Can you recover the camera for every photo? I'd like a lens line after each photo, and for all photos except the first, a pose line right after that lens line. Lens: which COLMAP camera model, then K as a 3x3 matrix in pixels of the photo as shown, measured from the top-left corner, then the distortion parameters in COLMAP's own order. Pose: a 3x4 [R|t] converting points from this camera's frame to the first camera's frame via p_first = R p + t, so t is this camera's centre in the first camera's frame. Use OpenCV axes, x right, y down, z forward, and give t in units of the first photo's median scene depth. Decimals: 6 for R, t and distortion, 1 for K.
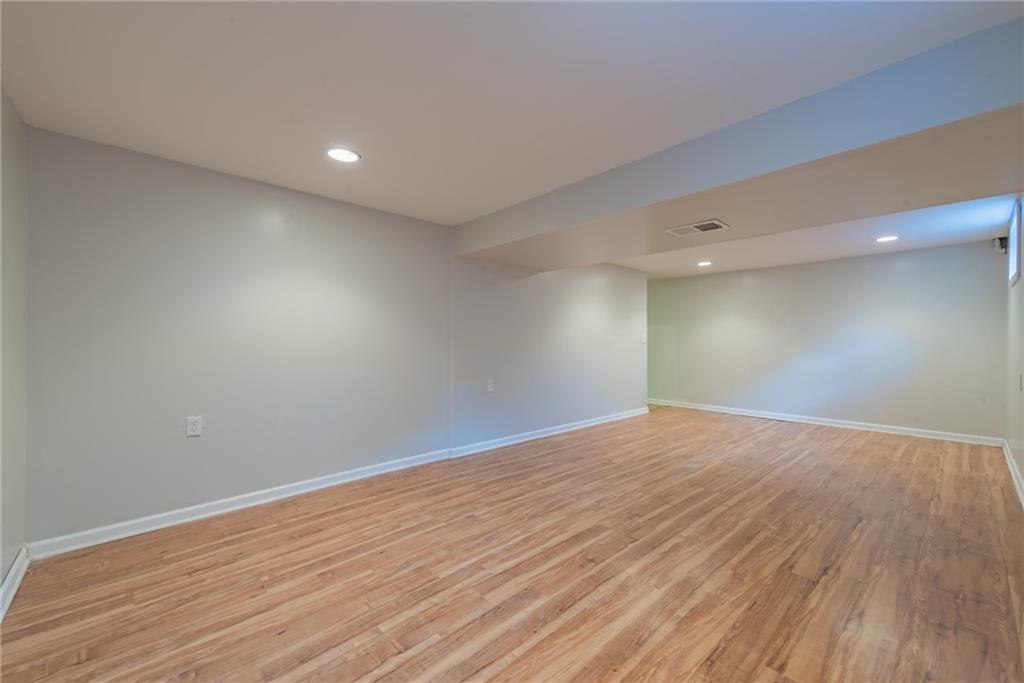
lens RADIAL K [[406.4, 0, 517.0], [0, 406.4, 339.5], [0, 0, 1]] dist [0.010115, -0.001019]
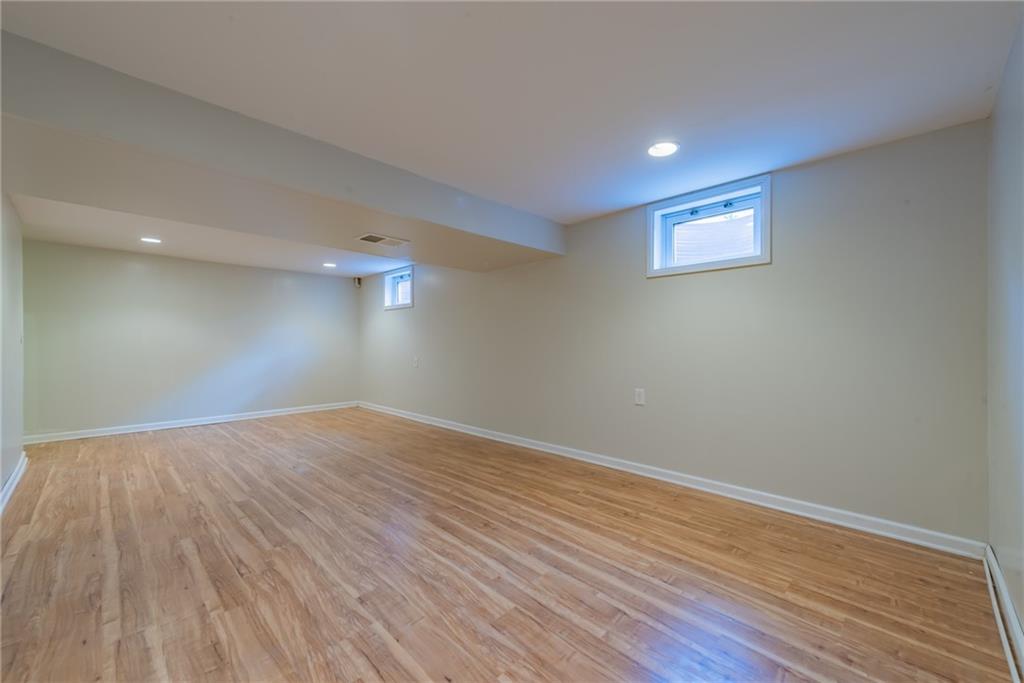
lens RADIAL K [[406.4, 0, 516.5], [0, 406.4, 342.8], [0, 0, 1]] dist [0.010115, -0.001019]
pose [[-0.060136, -0.003311, 0.998185, -0.832984], [-0.003074, 0.999990, 0.003132, 0.007571], [-0.998185, -0.002880, -0.060145, 0.817718]]
